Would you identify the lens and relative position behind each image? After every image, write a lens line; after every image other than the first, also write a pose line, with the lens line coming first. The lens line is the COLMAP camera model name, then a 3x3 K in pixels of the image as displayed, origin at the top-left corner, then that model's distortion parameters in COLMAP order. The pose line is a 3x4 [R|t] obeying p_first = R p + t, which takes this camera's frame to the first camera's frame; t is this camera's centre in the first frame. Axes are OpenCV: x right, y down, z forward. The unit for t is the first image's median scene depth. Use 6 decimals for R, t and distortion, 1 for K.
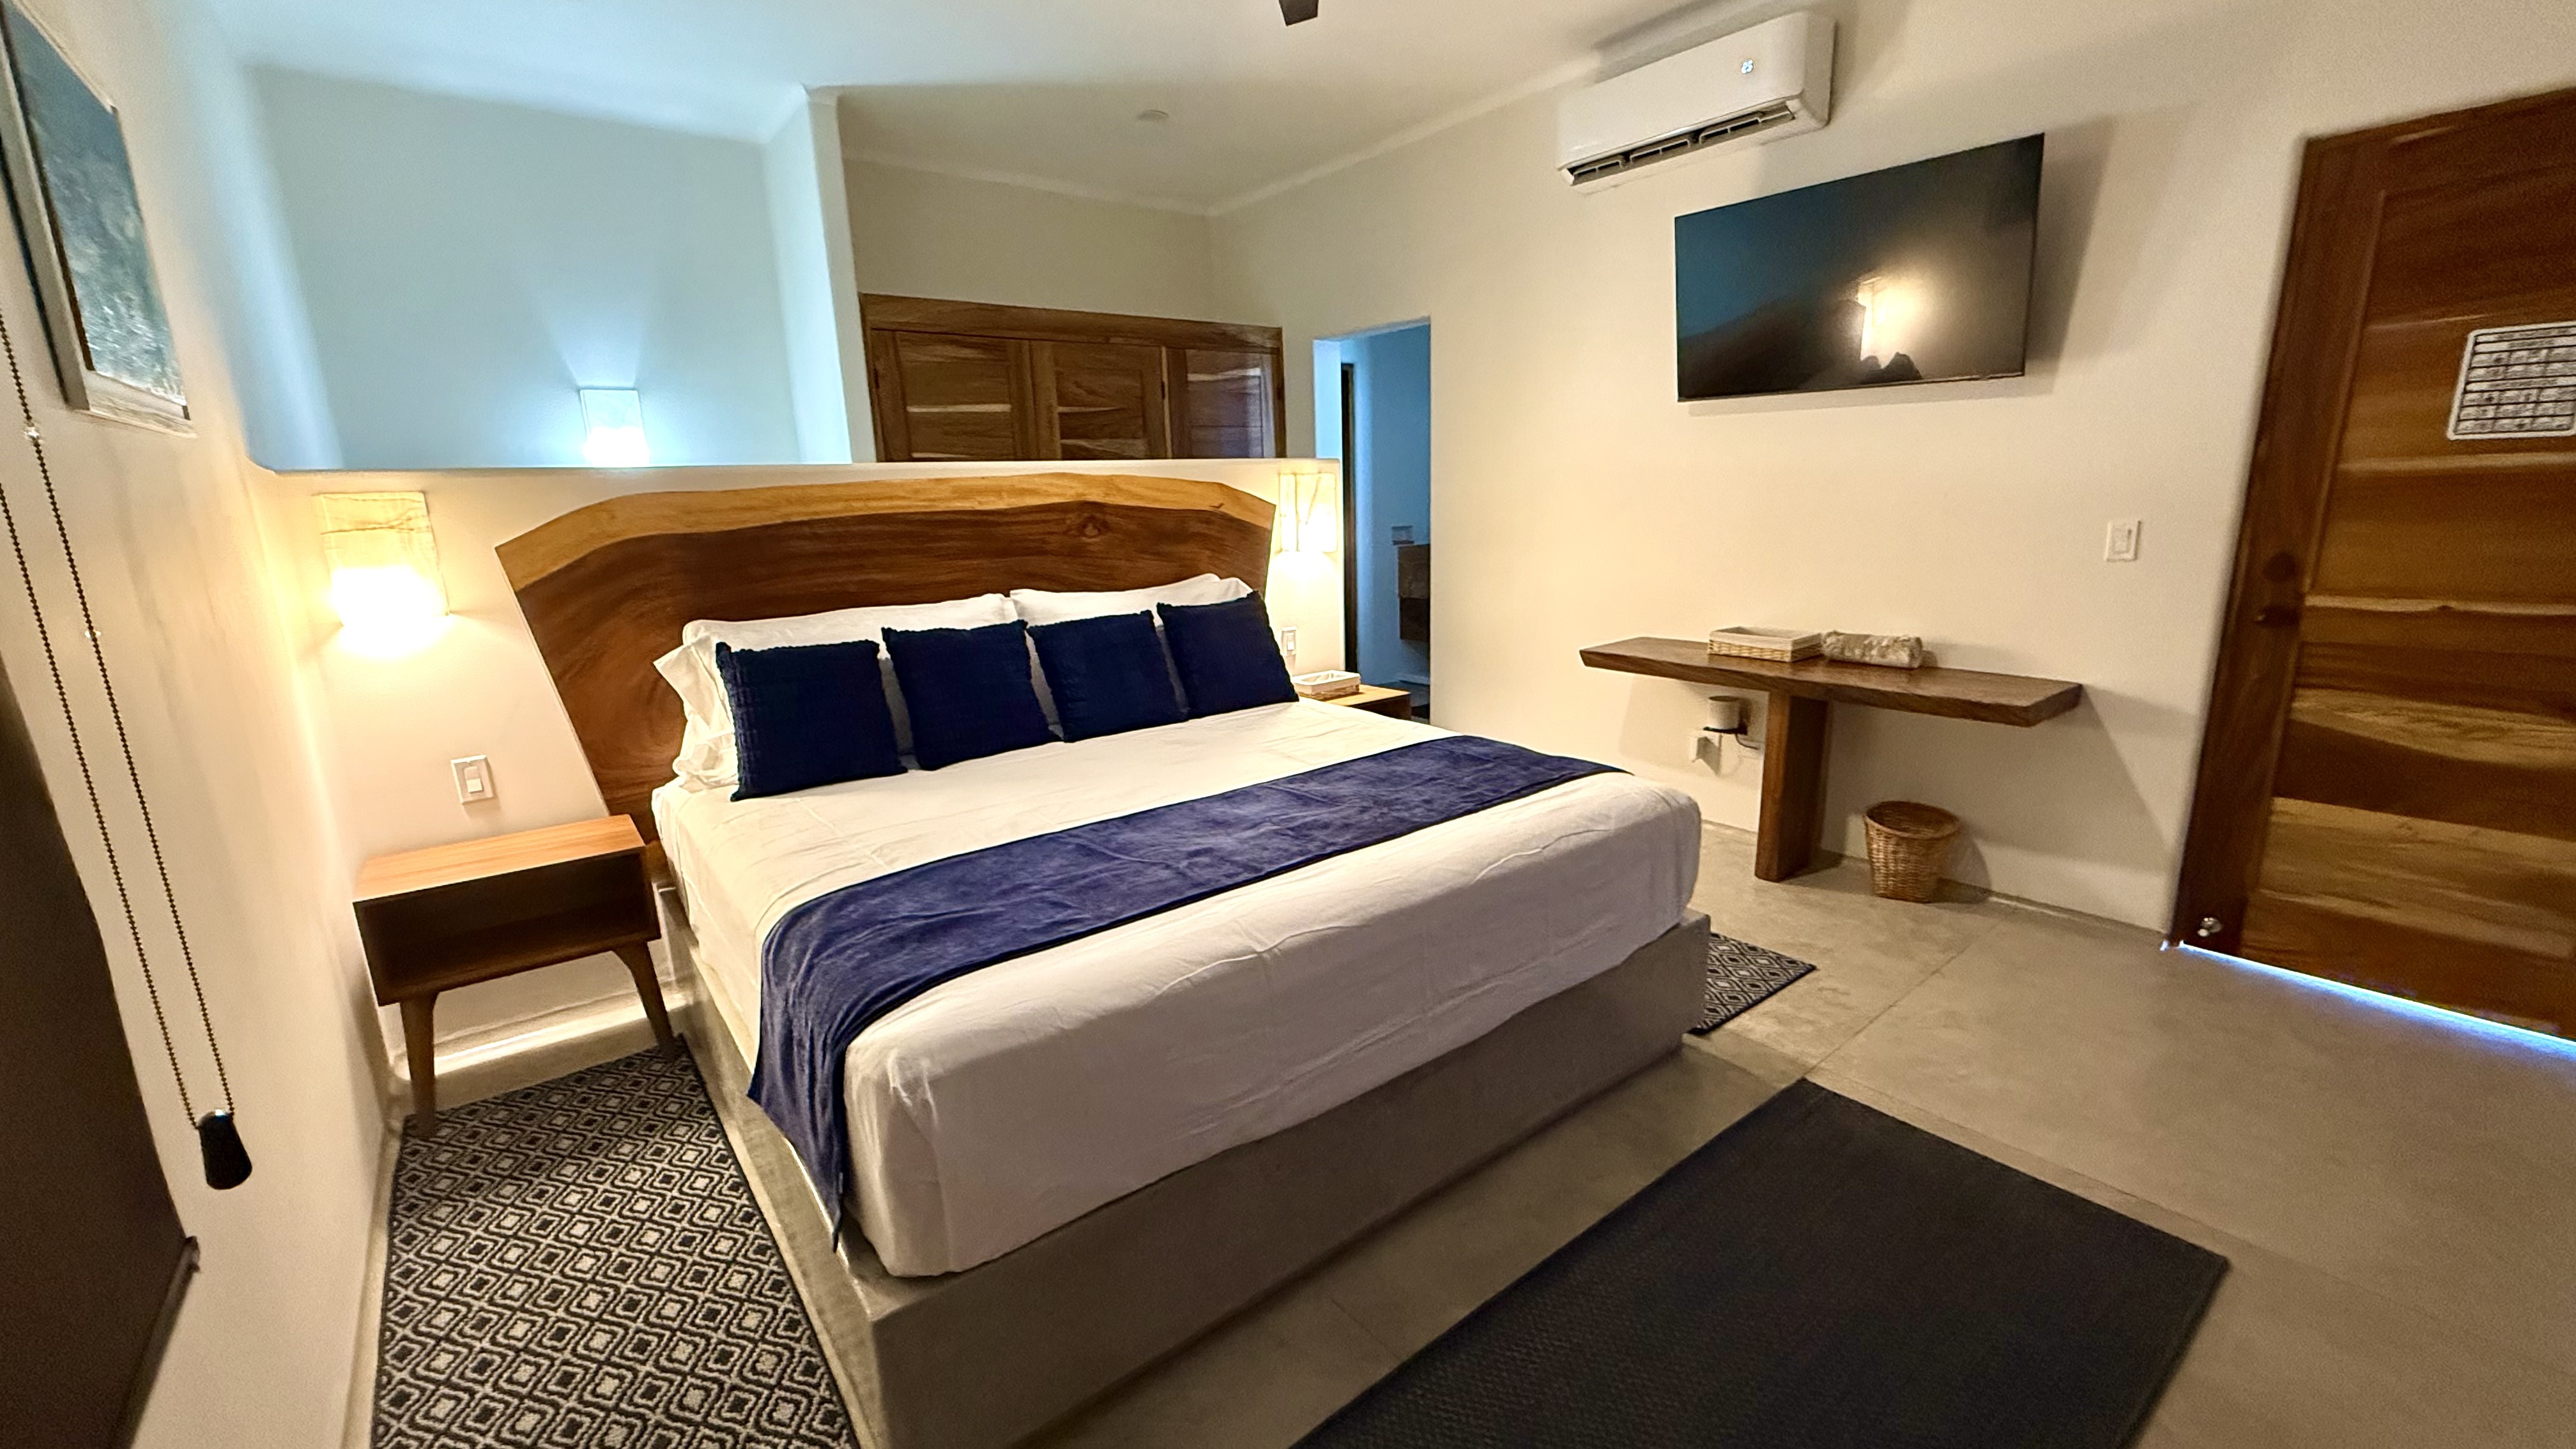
lens RADIAL K [[1029.6, 0, 1308.0], [0, 1029.6, 733.6], [0, 0, 1]] dist [-0.001103, 0.000758]
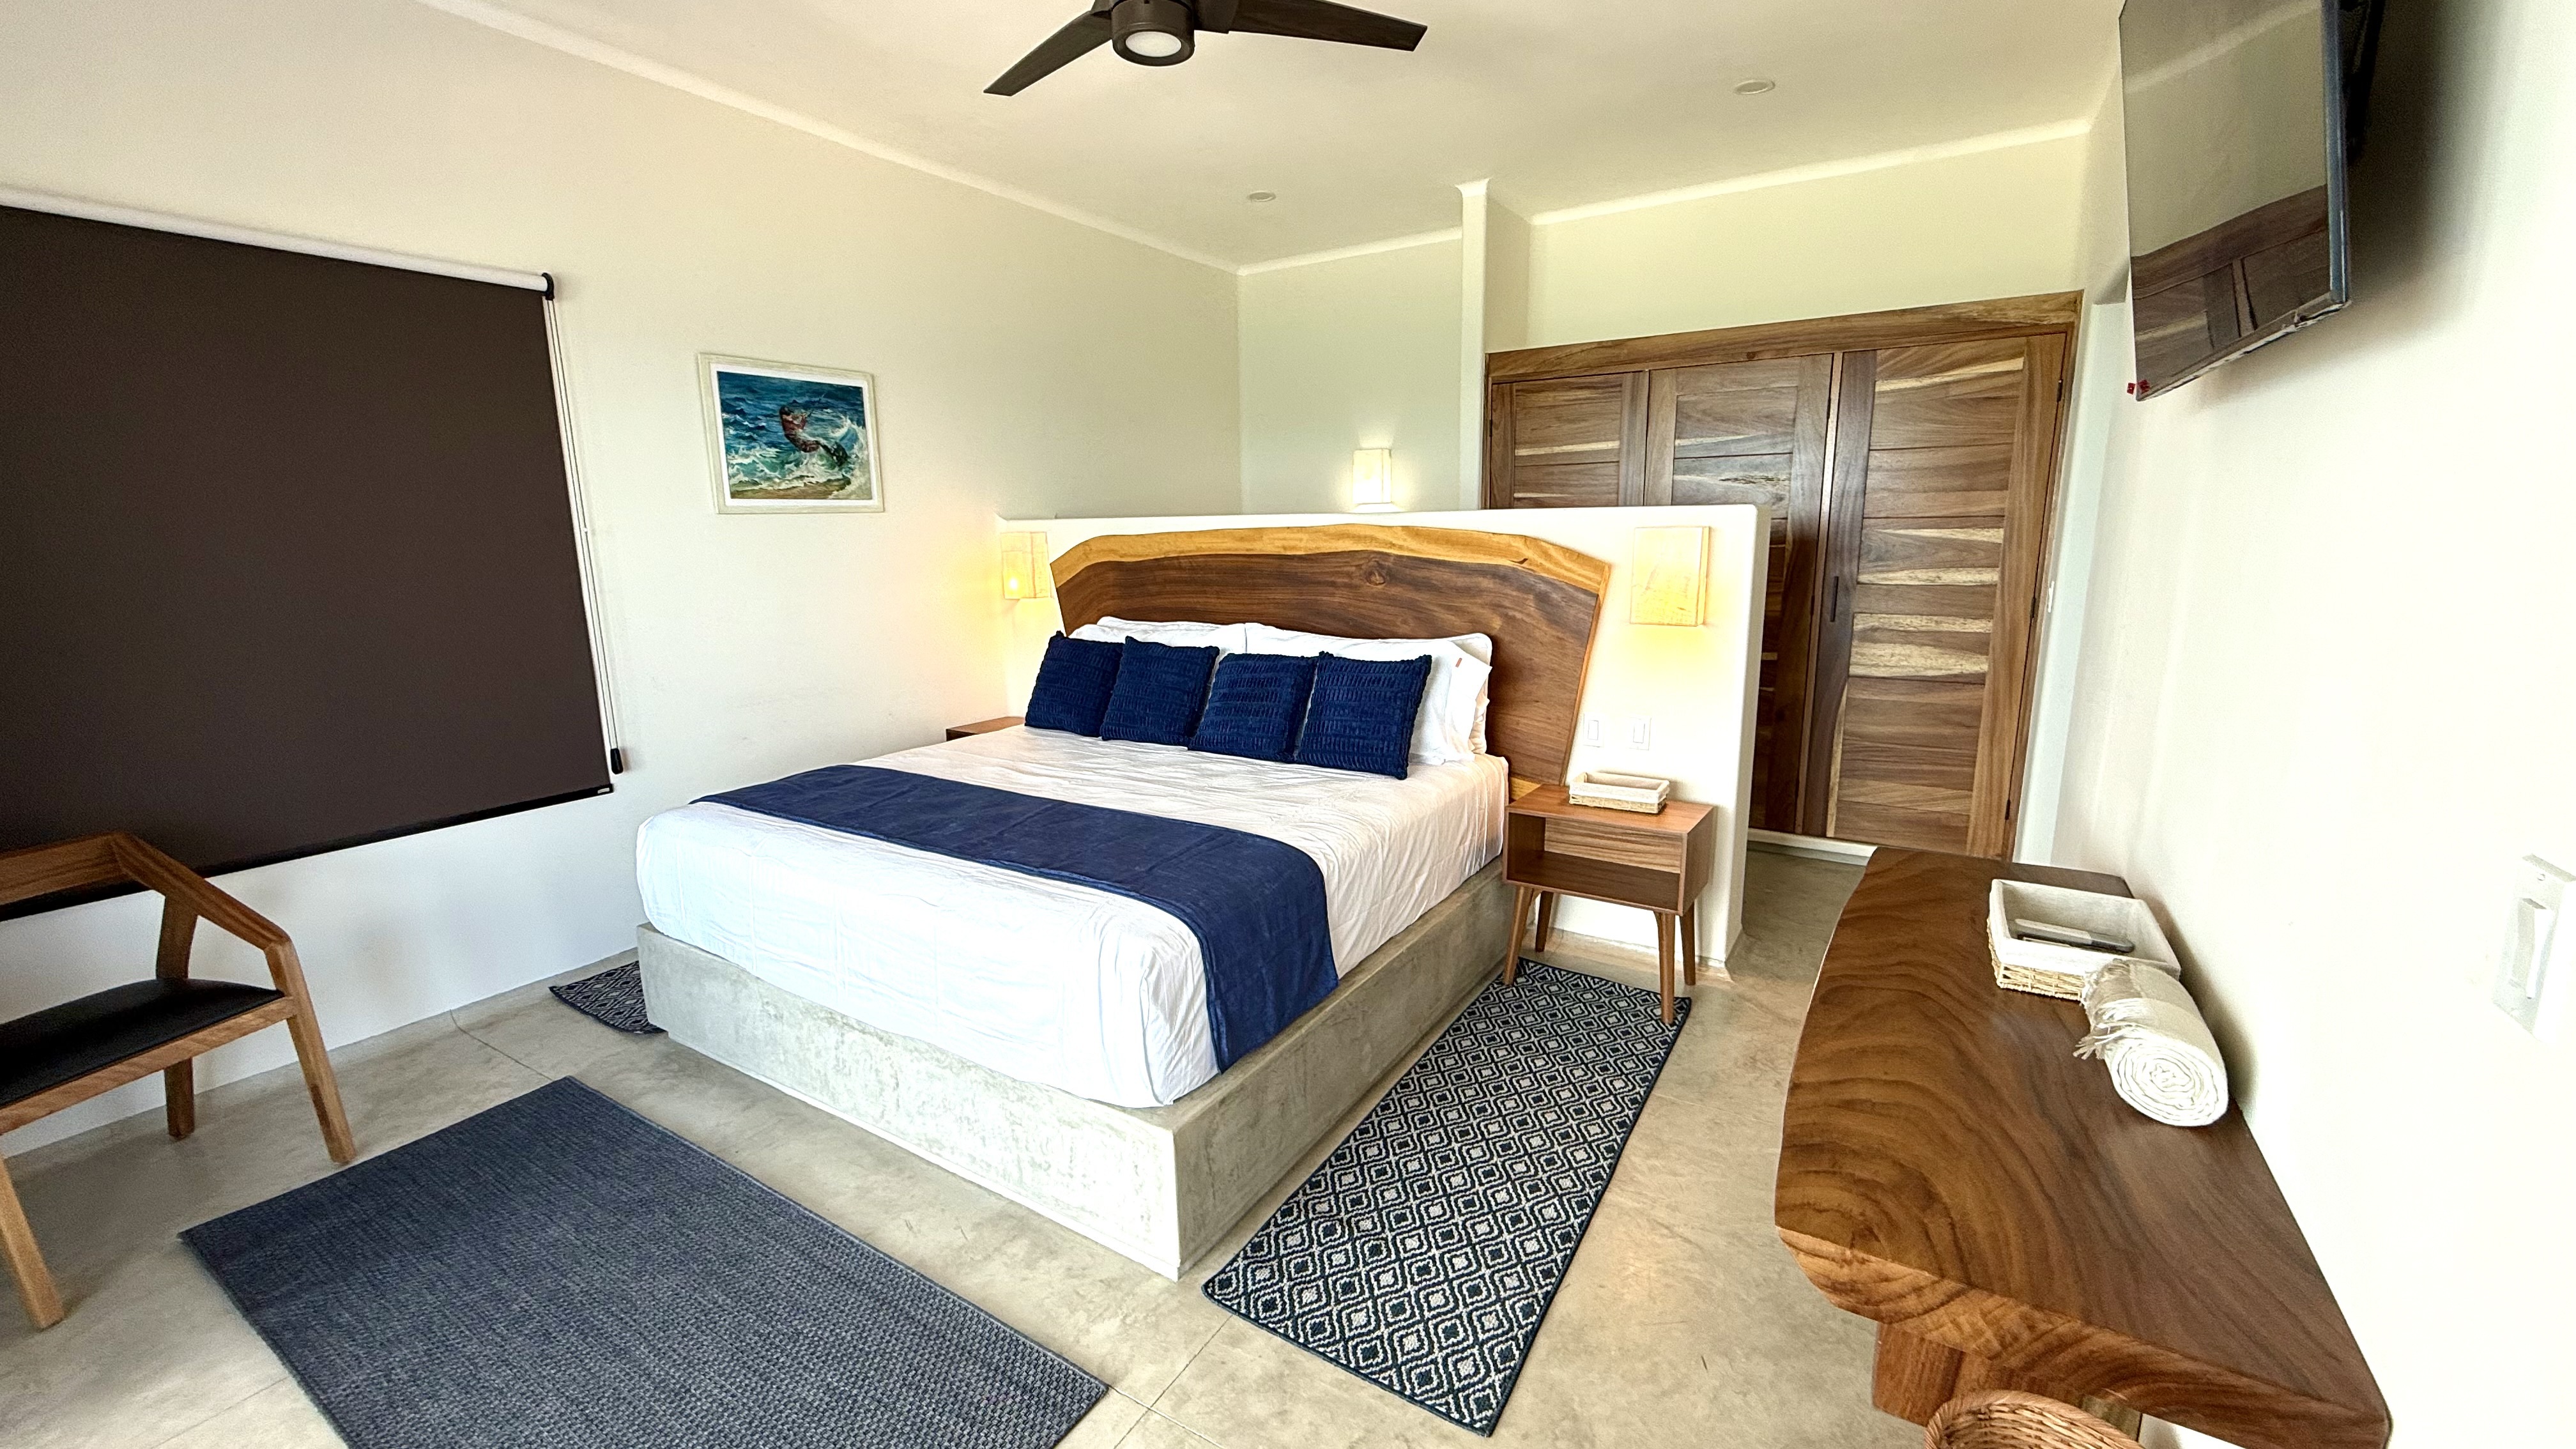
lens RADIAL K [[1029.6, 0, 1289.1], [0, 1029.6, 716.3], [0, 0, 1]] dist [-0.001103, 0.000758]
pose [[0.327980, 0.208278, -0.921439, 0.881526], [-0.211055, 0.966894, 0.143429, -0.216488], [0.920807, 0.147432, 0.361079, 0.614379]]
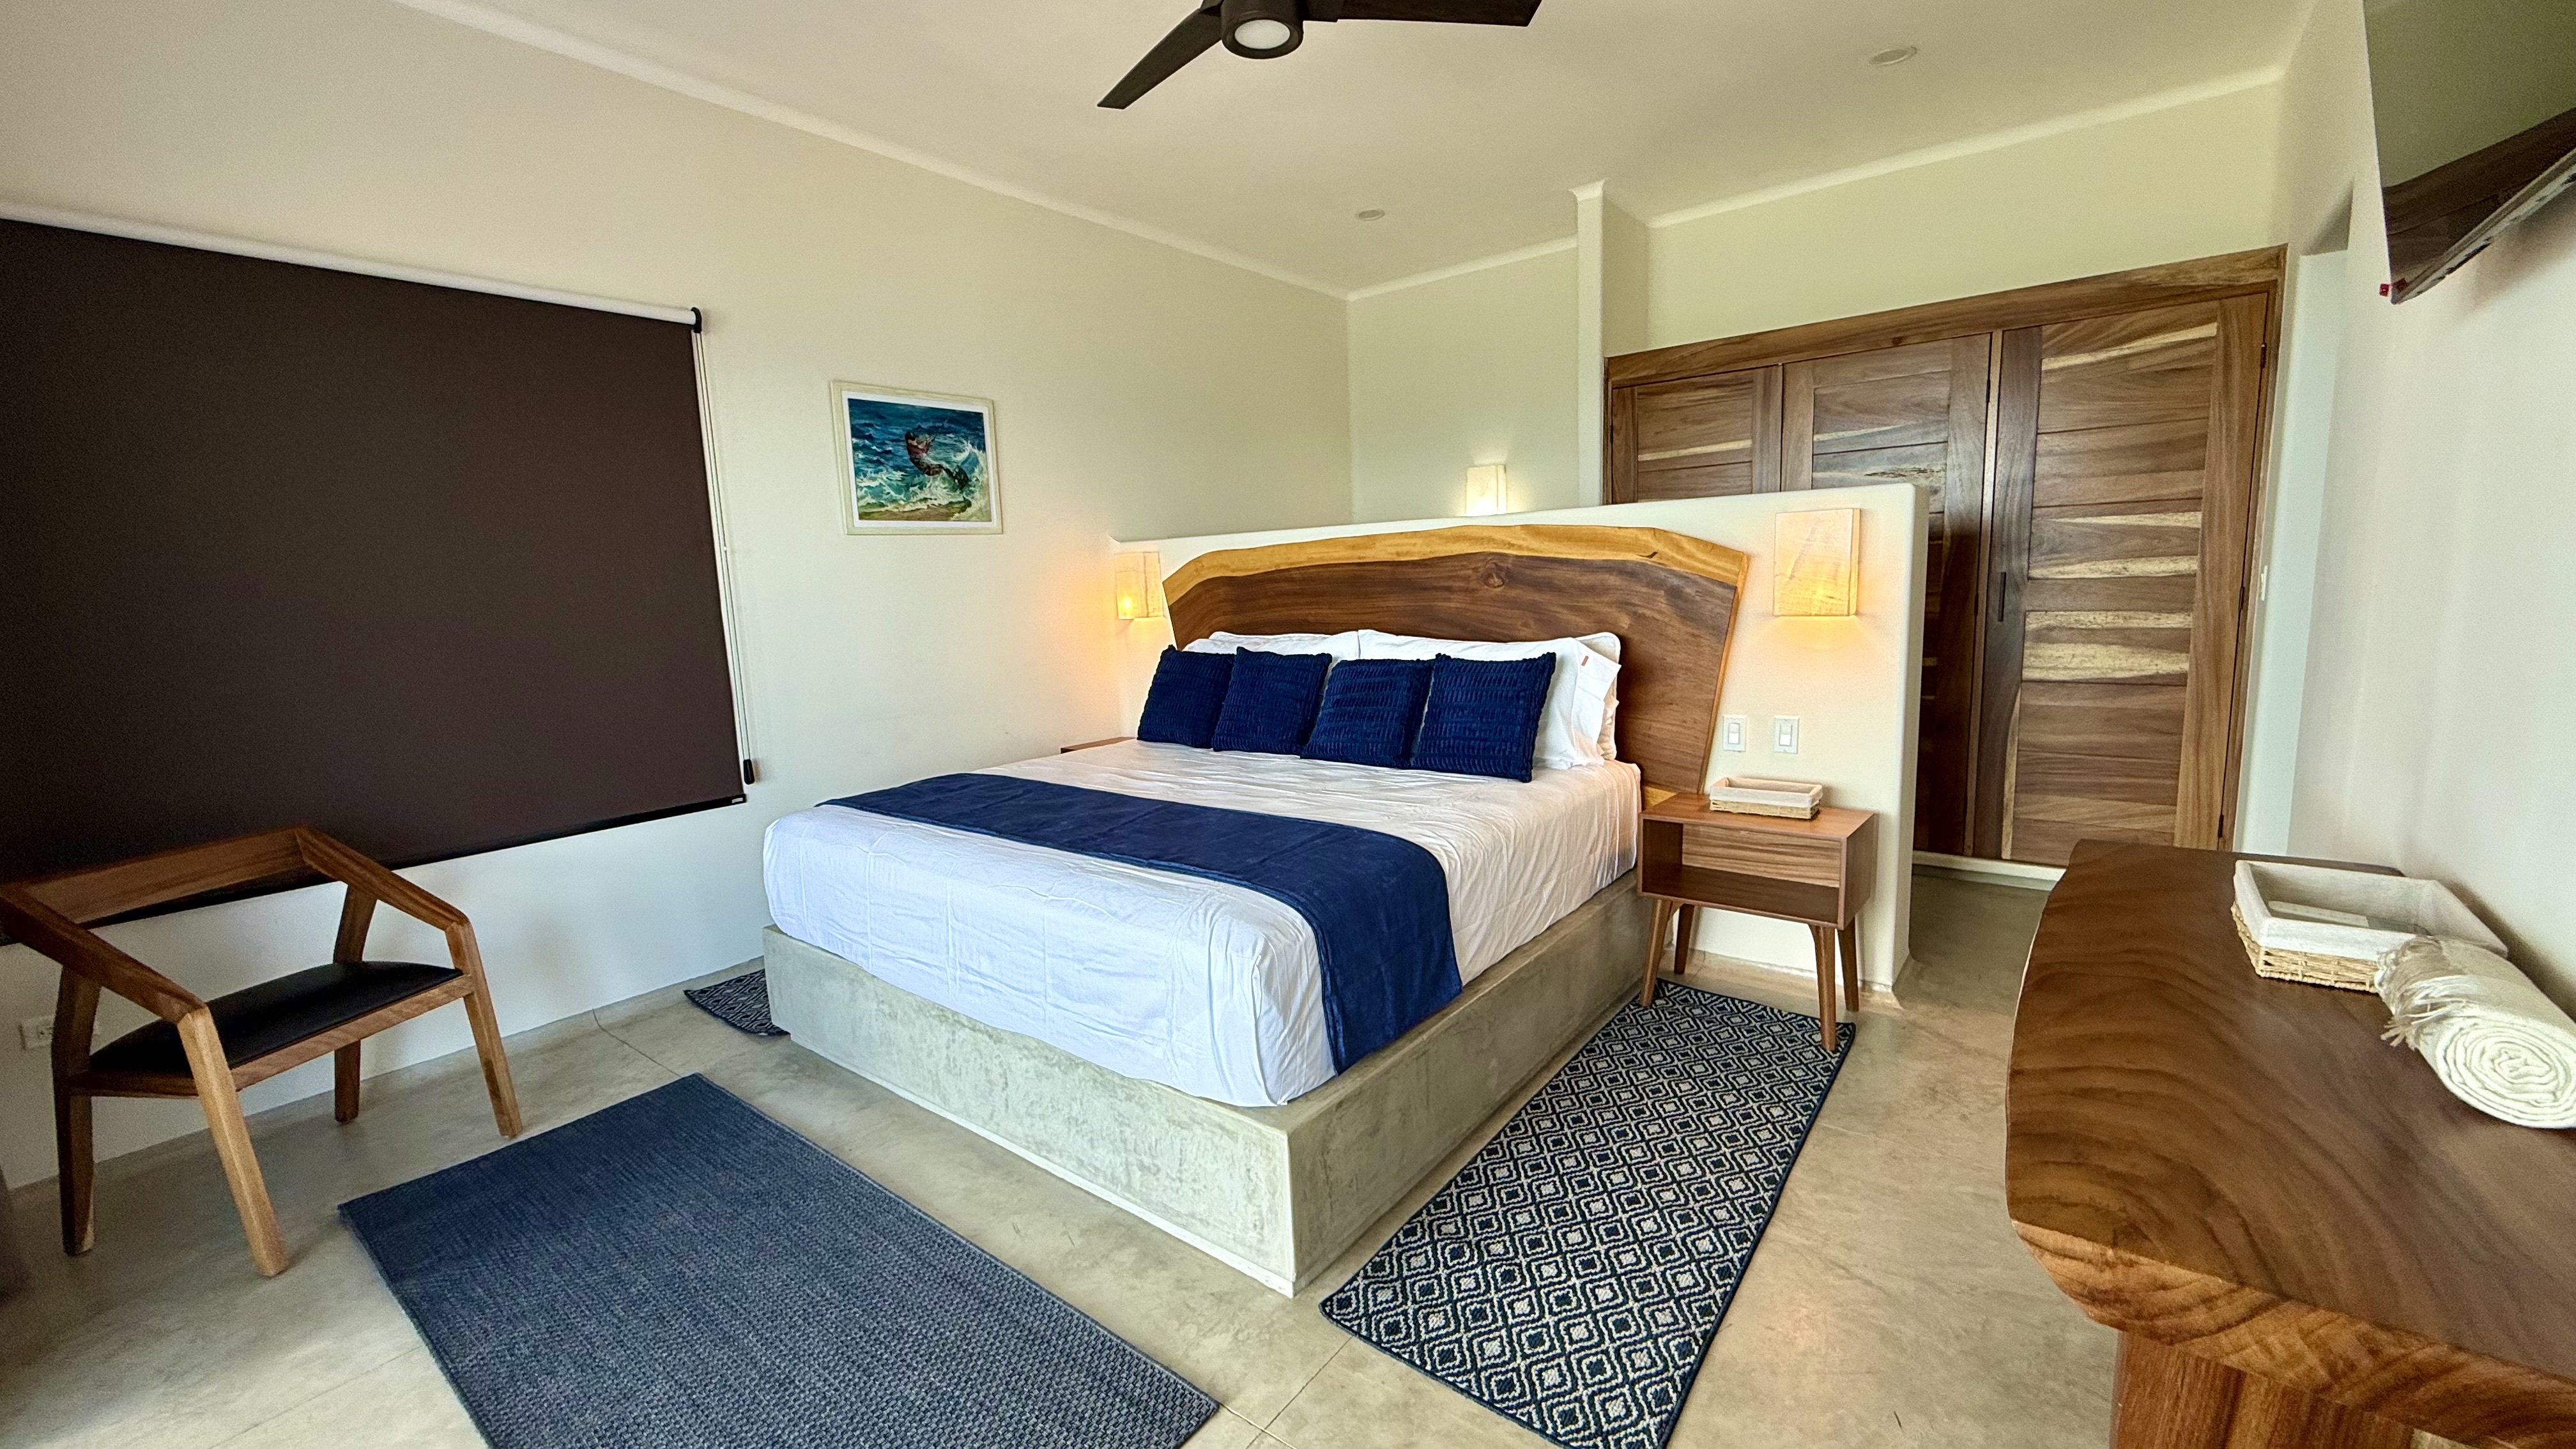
lens RADIAL K [[1029.6, 0, 1288.5], [0, 1029.6, 720.1], [0, 0, 1]] dist [-0.001103, 0.000758]
pose [[0.226390, 0.163006, -0.960300, 0.857256], [-0.188637, 0.974569, 0.120957, -0.164431], [0.955596, 0.153765, 0.251382, 0.630869]]
